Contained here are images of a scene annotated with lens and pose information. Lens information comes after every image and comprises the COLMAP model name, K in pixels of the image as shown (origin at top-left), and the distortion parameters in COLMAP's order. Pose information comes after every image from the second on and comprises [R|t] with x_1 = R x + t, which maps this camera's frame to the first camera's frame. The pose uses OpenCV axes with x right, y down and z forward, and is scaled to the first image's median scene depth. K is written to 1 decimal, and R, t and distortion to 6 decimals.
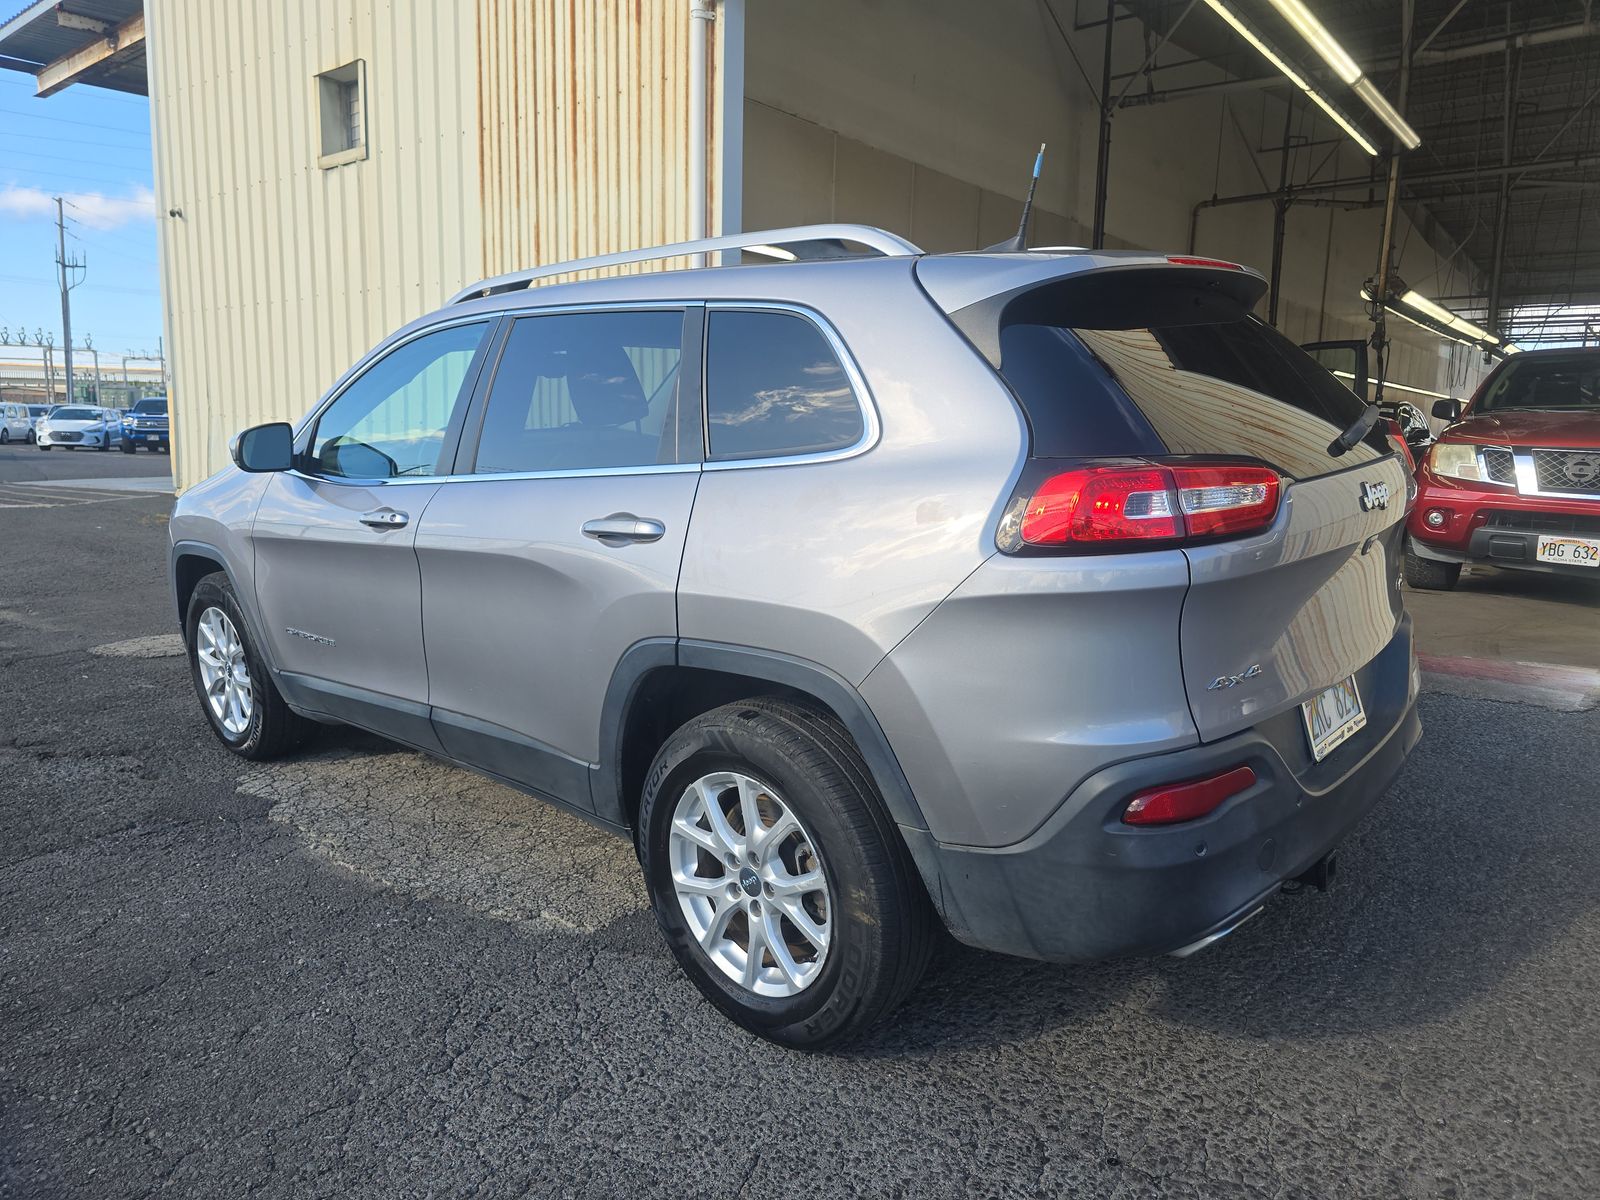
lens RADIAL K [[1098.5, 0, 800.0], [0, 1098.5, 600.0], [0, 0, 1]] dist [0.004210, 0.001708]
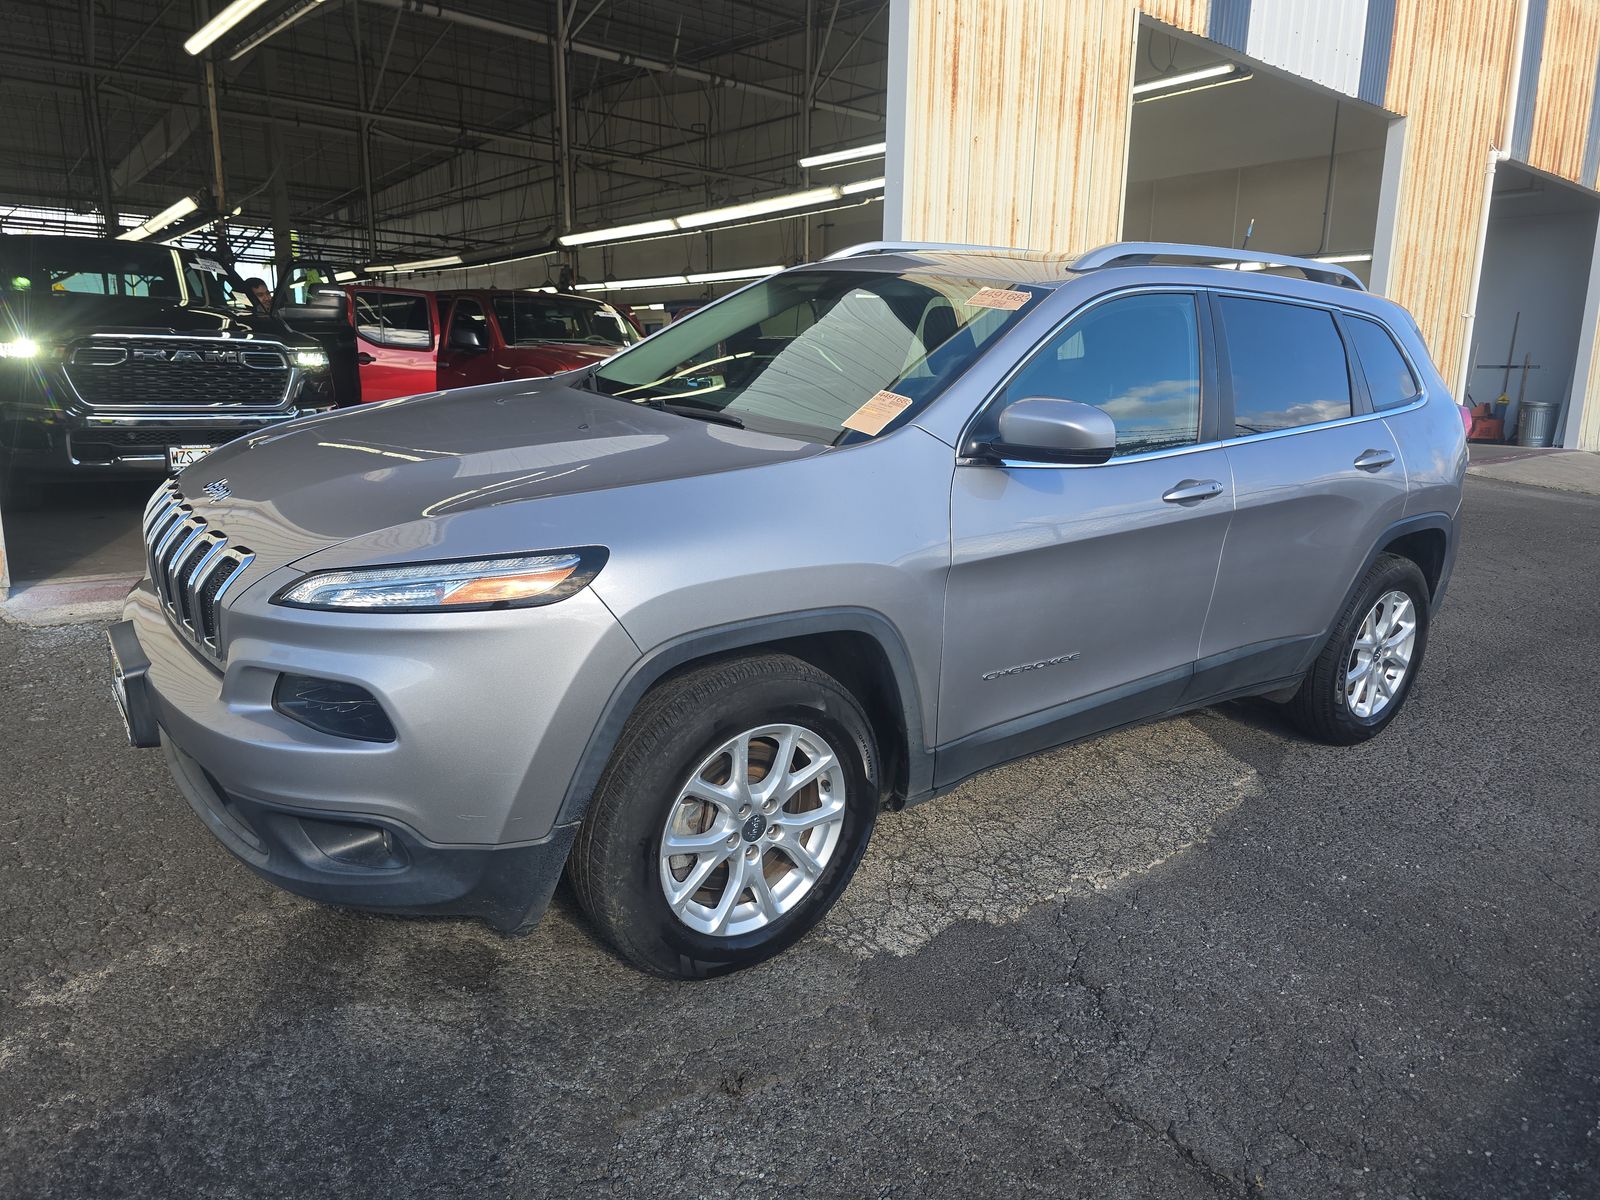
lens RADIAL K [[1098.5, 0, 800.0], [0, 1098.5, 600.0], [0, 0, 1]] dist [0.004210, 0.001708]
pose [[0.203219, -0.228173, 0.952176, -1.230427], [0.142784, 0.968979, 0.201726, -0.200348], [-0.968667, 0.094961, 0.229494, 0.979473]]
